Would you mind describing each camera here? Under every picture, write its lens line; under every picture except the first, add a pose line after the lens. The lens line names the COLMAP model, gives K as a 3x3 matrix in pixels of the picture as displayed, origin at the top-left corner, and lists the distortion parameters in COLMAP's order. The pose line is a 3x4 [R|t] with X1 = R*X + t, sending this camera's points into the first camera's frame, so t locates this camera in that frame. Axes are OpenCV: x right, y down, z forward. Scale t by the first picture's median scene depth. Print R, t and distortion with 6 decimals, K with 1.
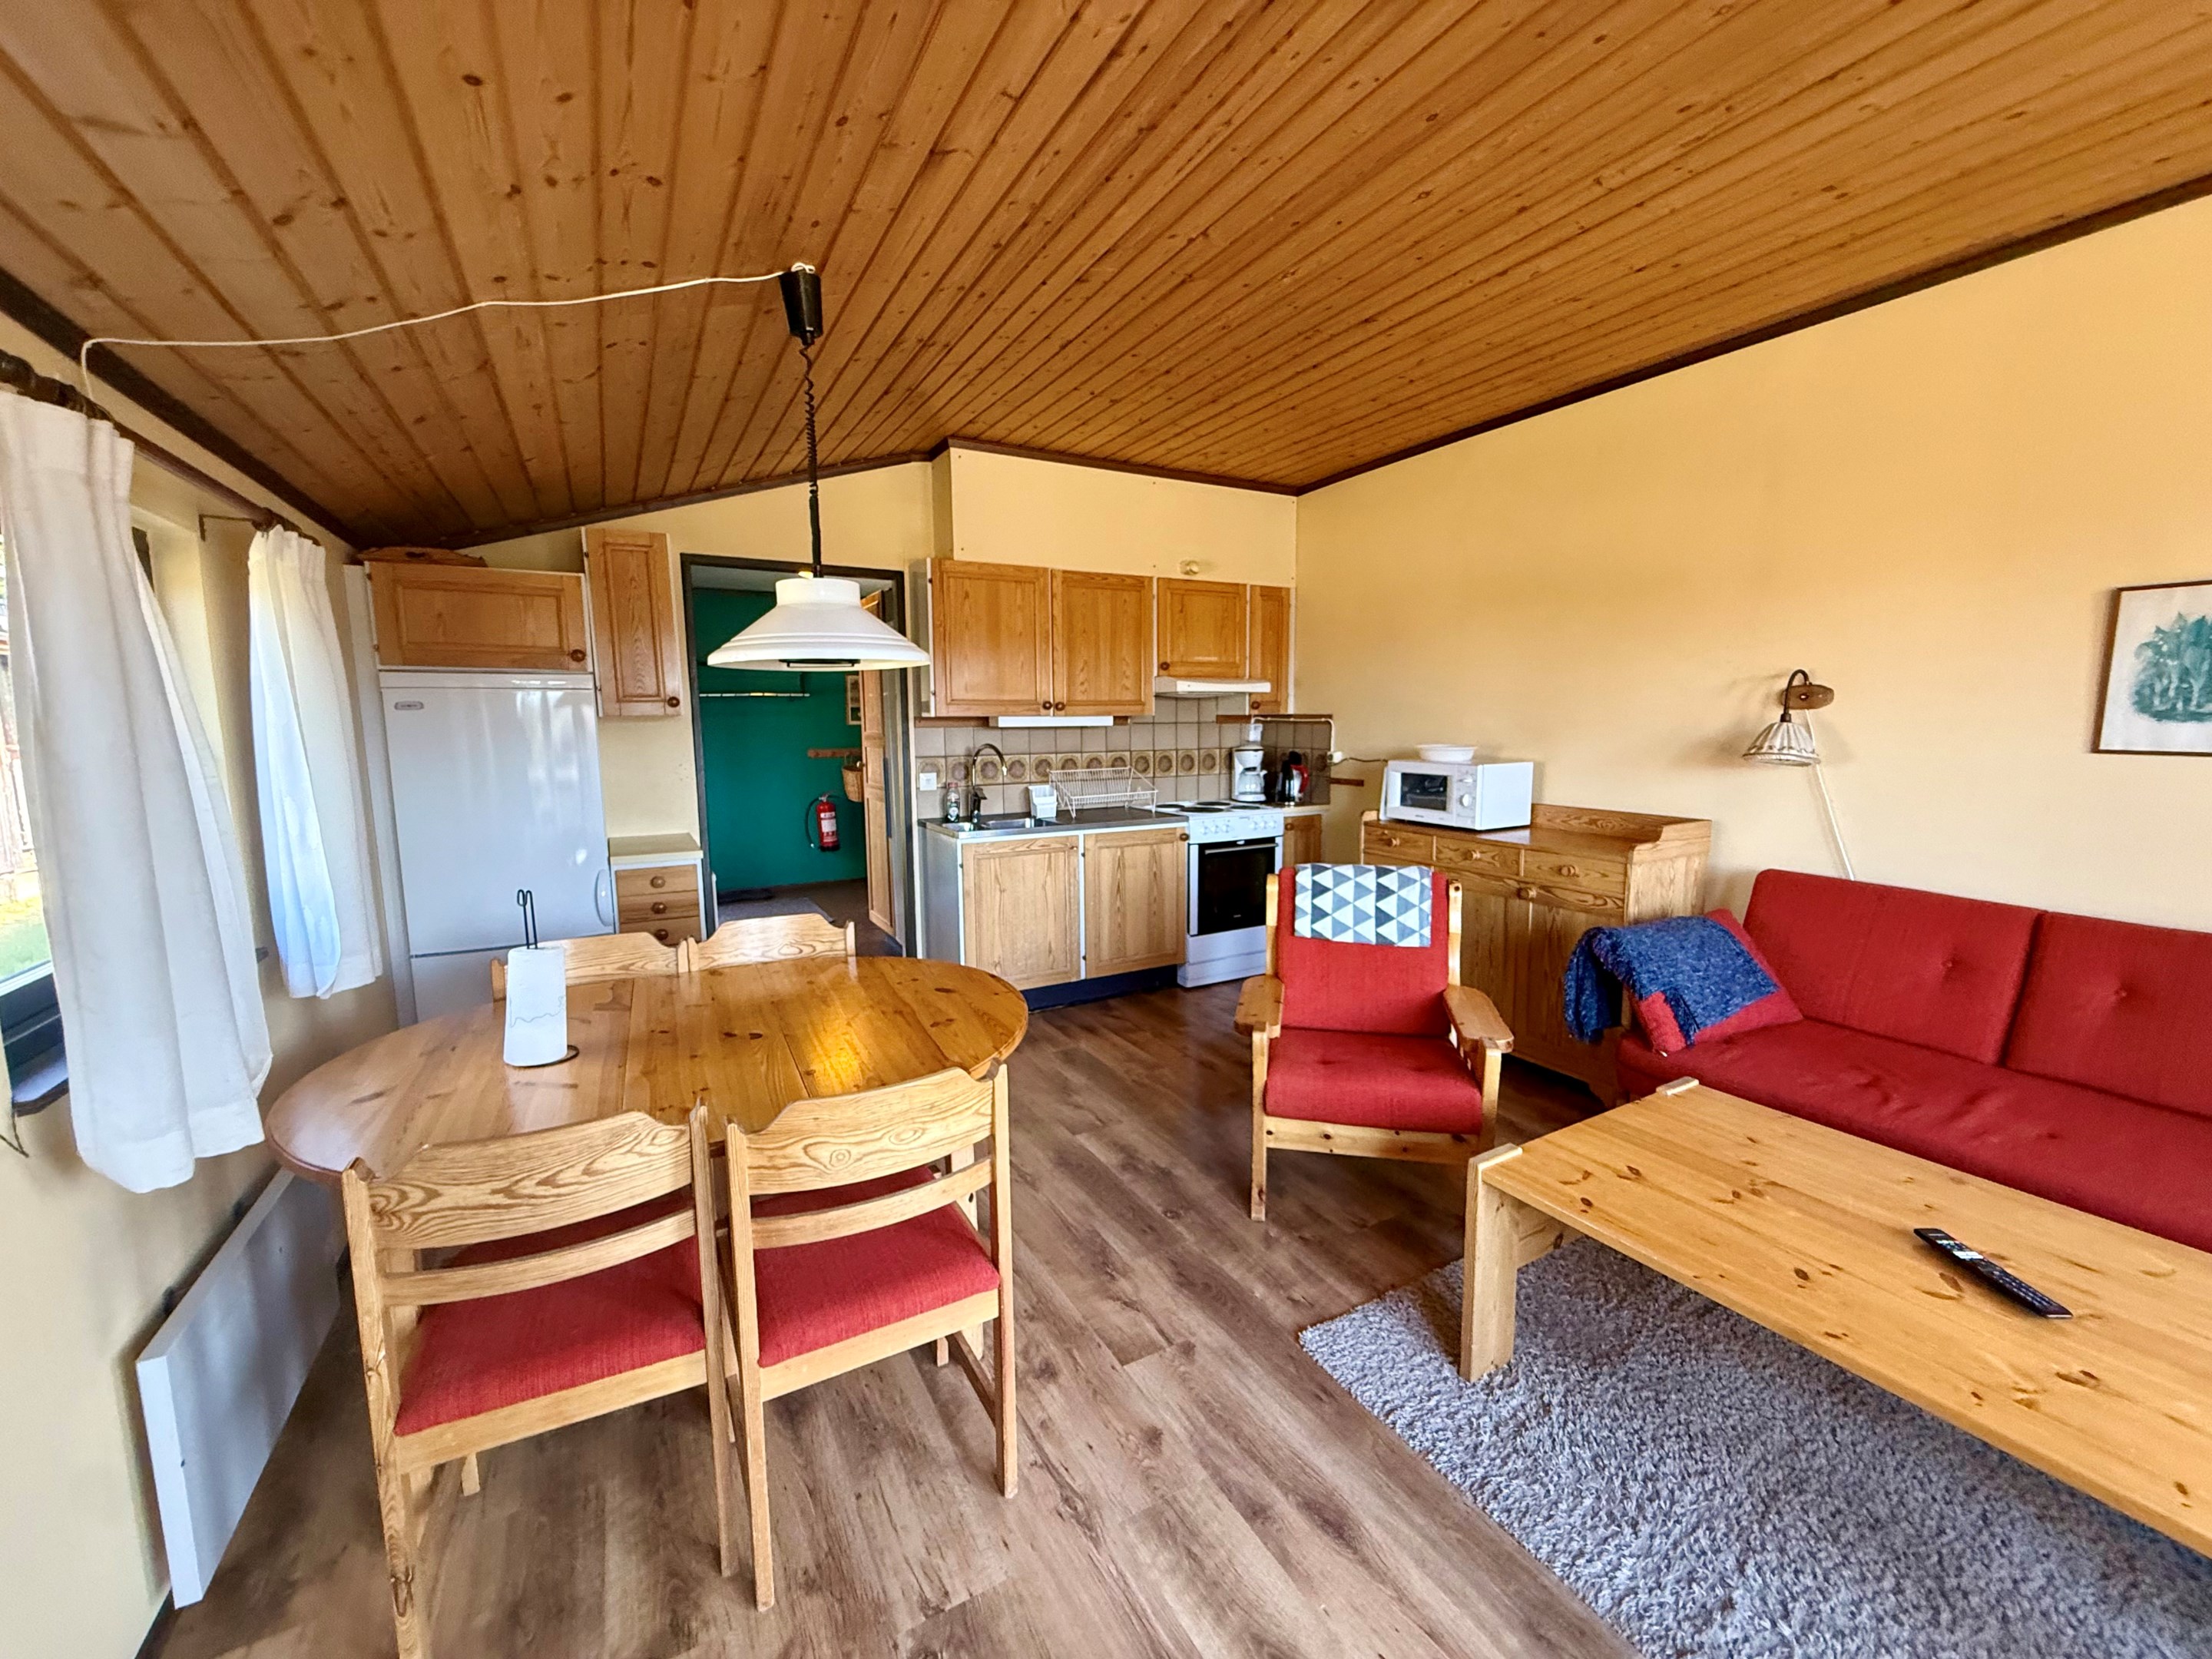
lens RADIAL K [[884.5, 0, 1106.0], [0, 884.5, 829.5], [0, 0, 1]] dist [0.001802, -0.000525]
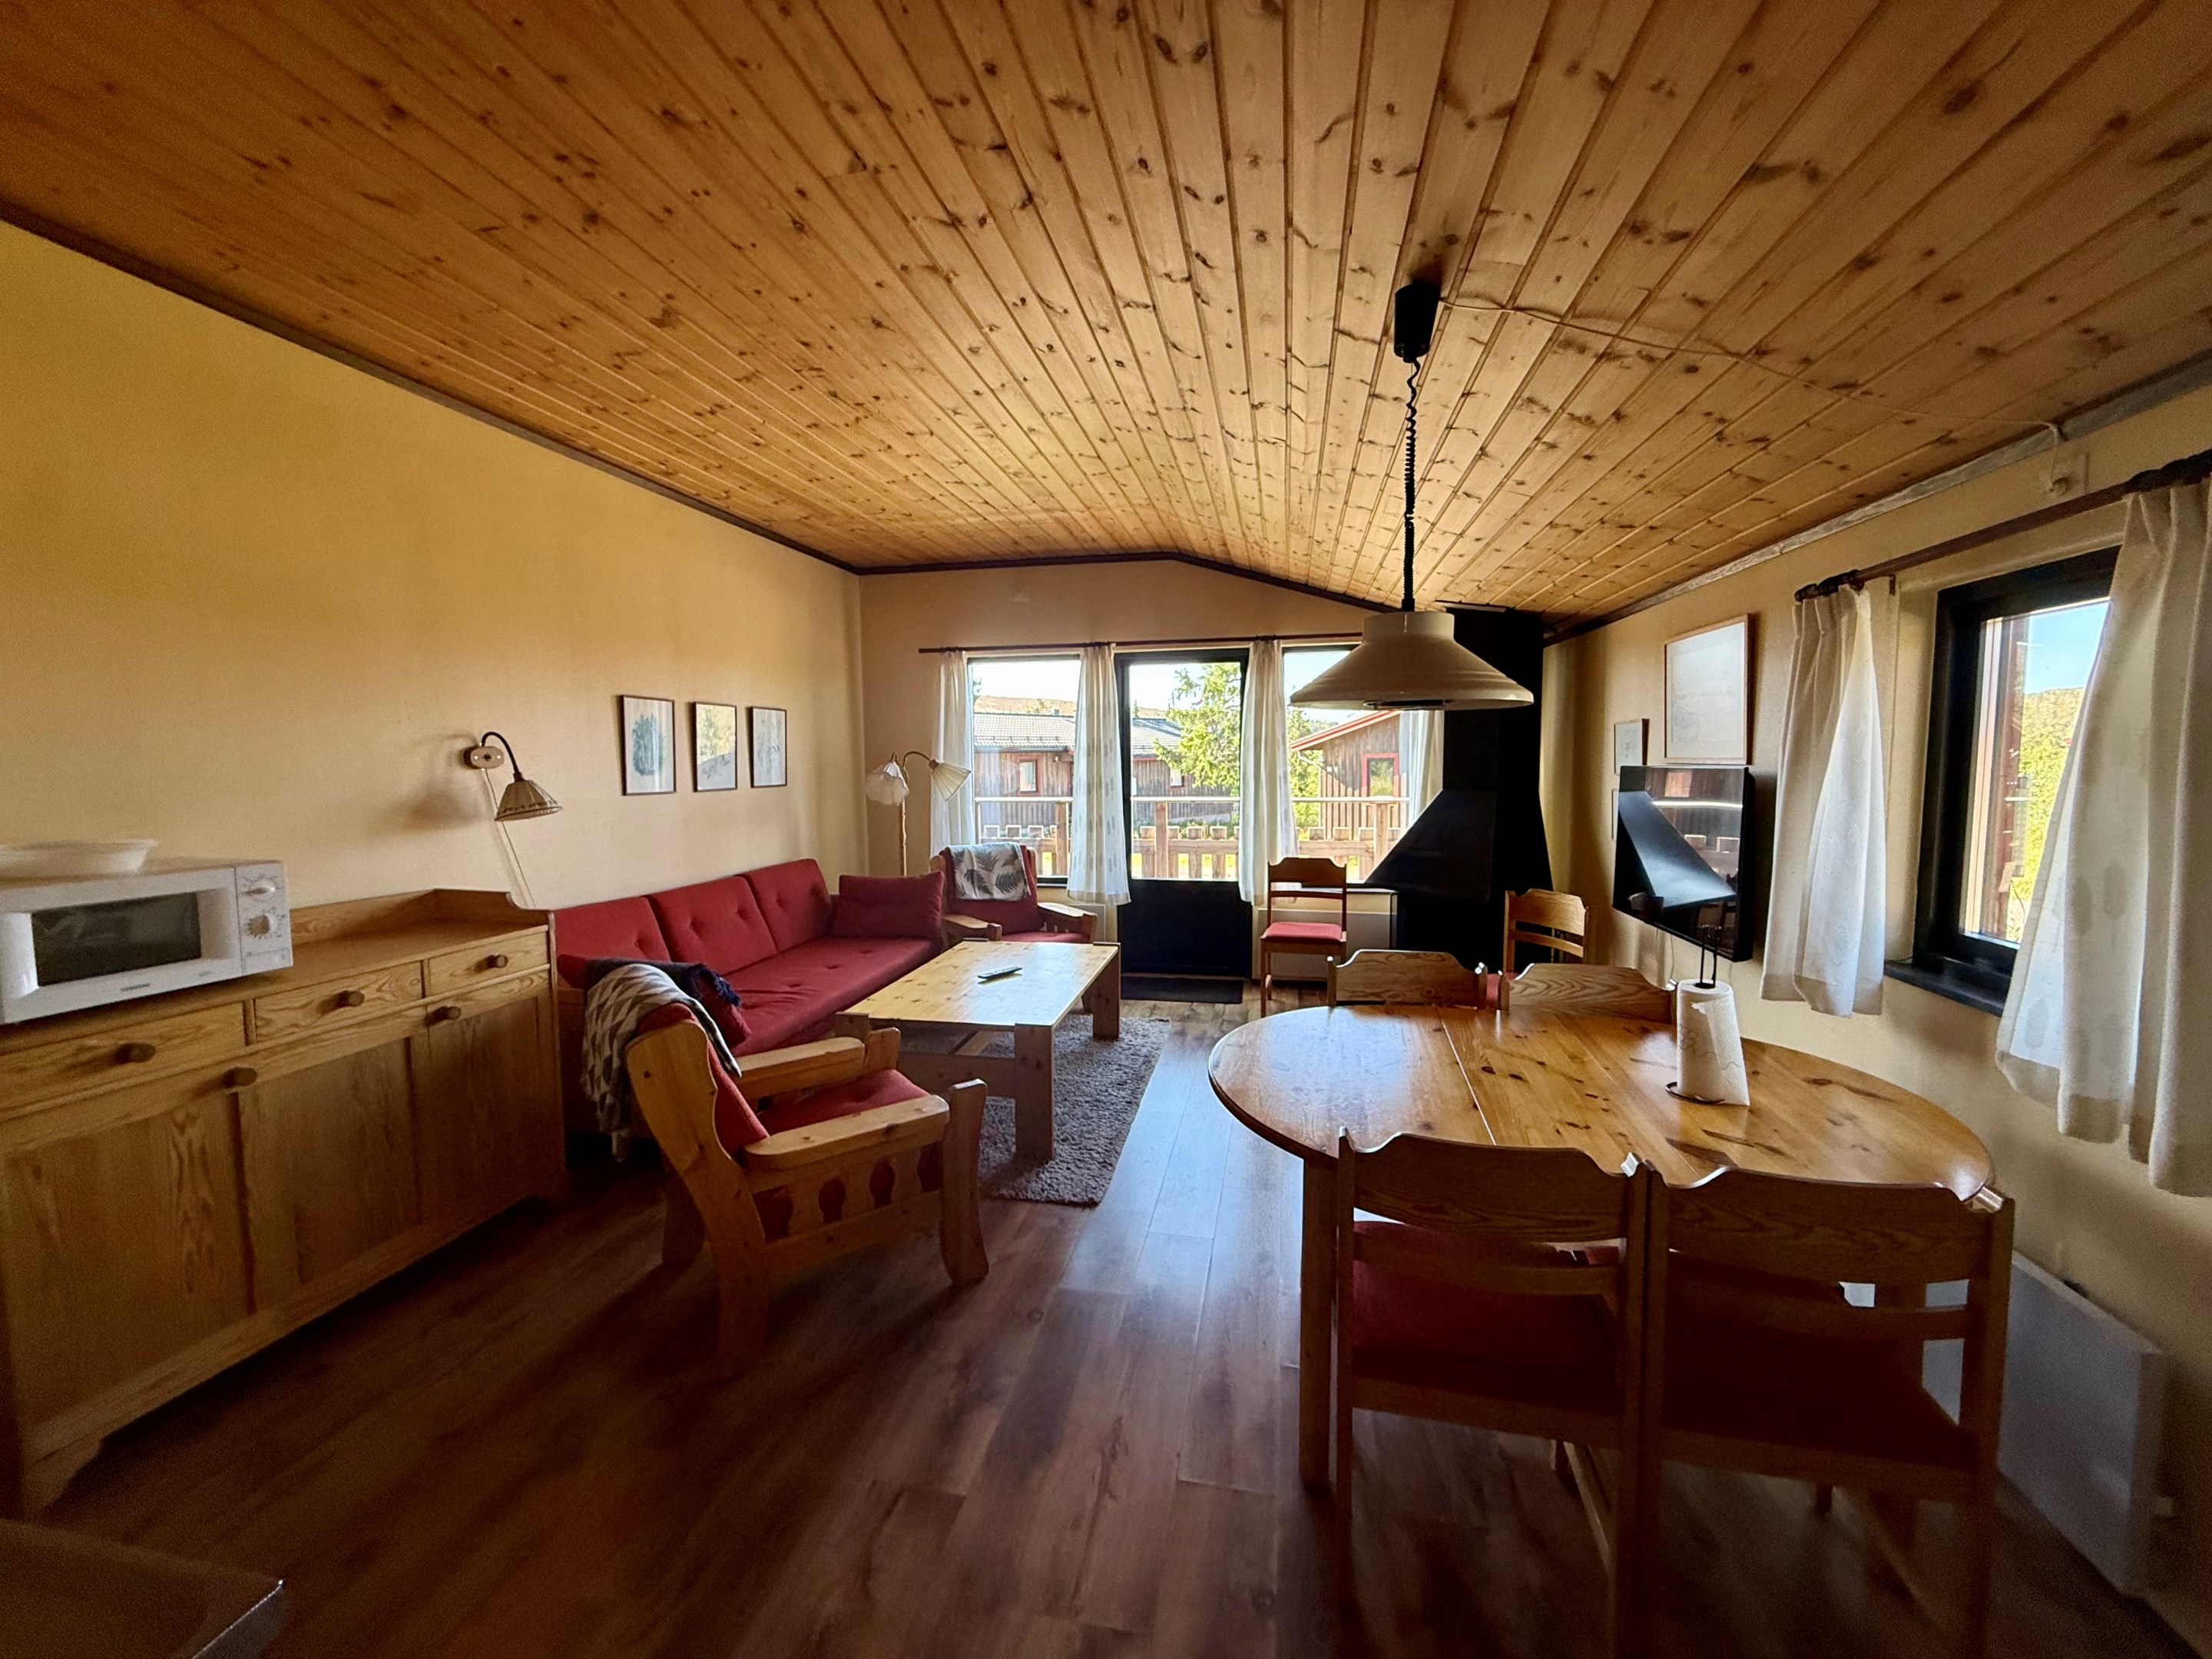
lens RADIAL K [[884.5, 0, 1106.0], [0, 884.5, 829.5], [0, 0, 1]] dist [0.001802, -0.000525]
pose [[-0.758733, -0.033980, 0.650515, -0.414745], [0.102261, 0.980043, 0.170466, -0.147553], [-0.643325, 0.195860, -0.740116, 1.148075]]
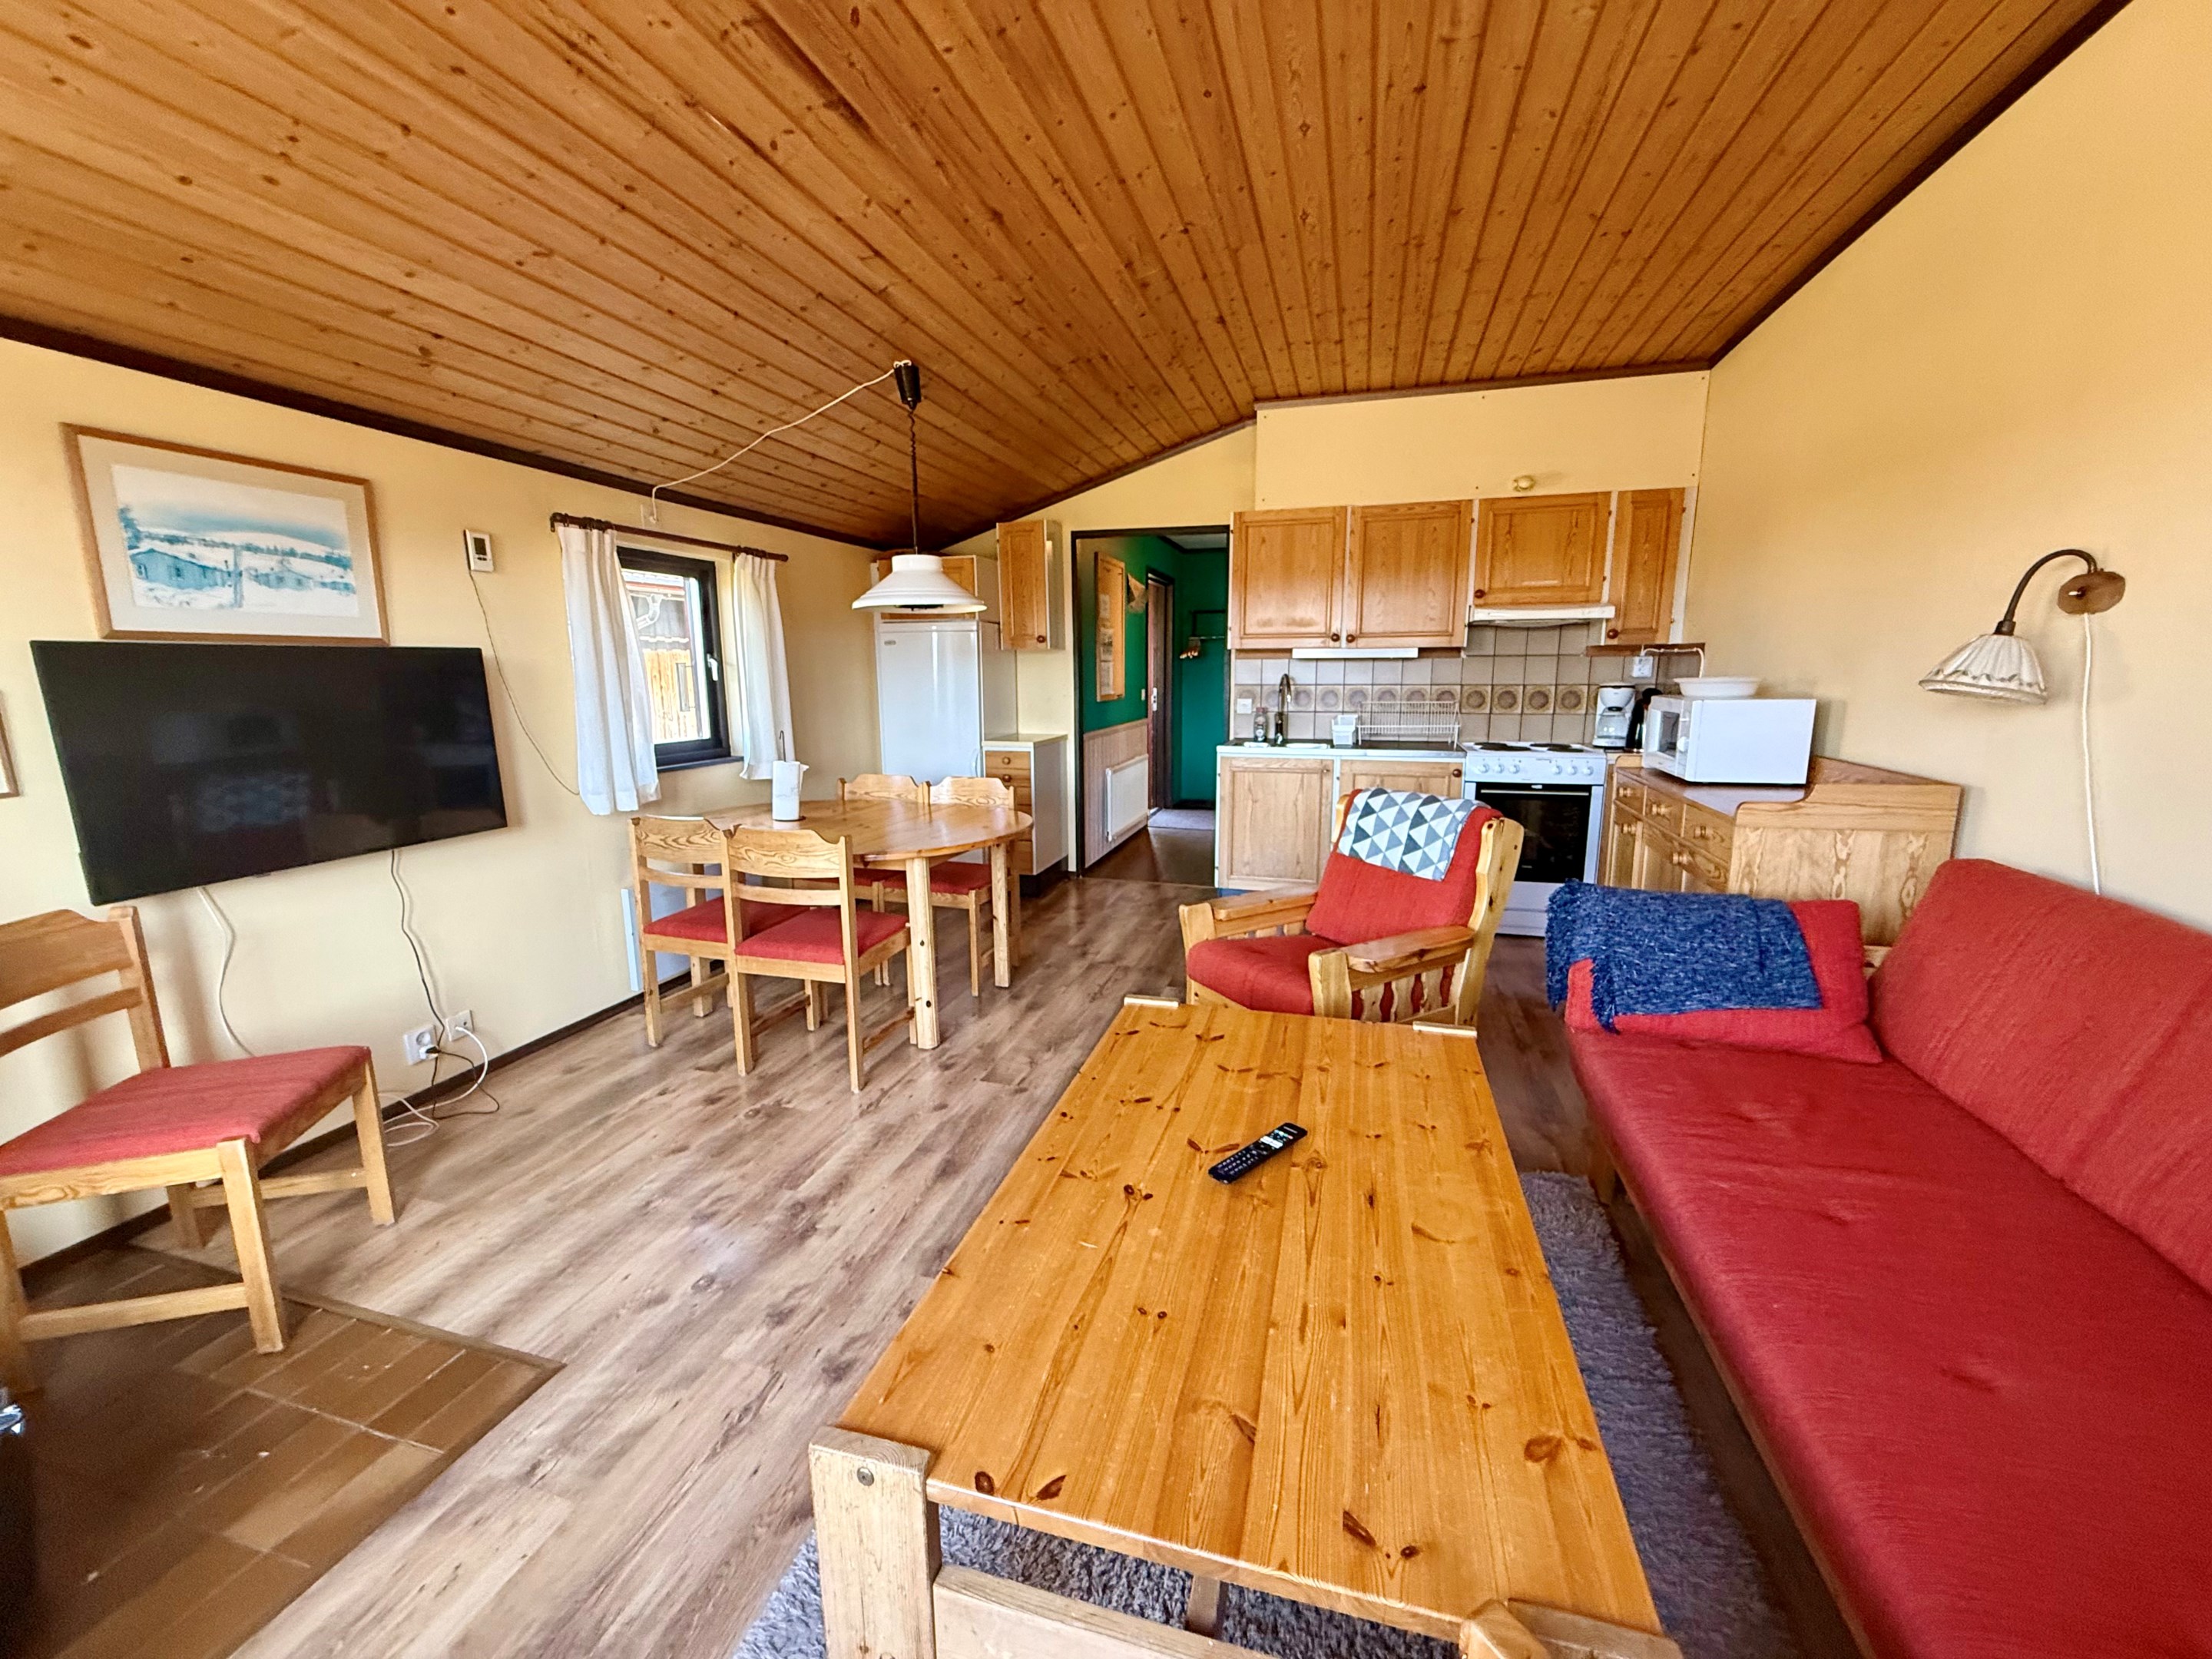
lens RADIAL K [[884.5, 0, 1106.0], [0, 884.5, 829.5], [0, 0, 1]] dist [0.001802, -0.000525]
pose [[0.702654, 0.132359, -0.699112, 0.661053], [-0.091631, 0.991197, 0.095563, 0.016762], [0.705607, -0.003088, 0.708597, 0.058997]]
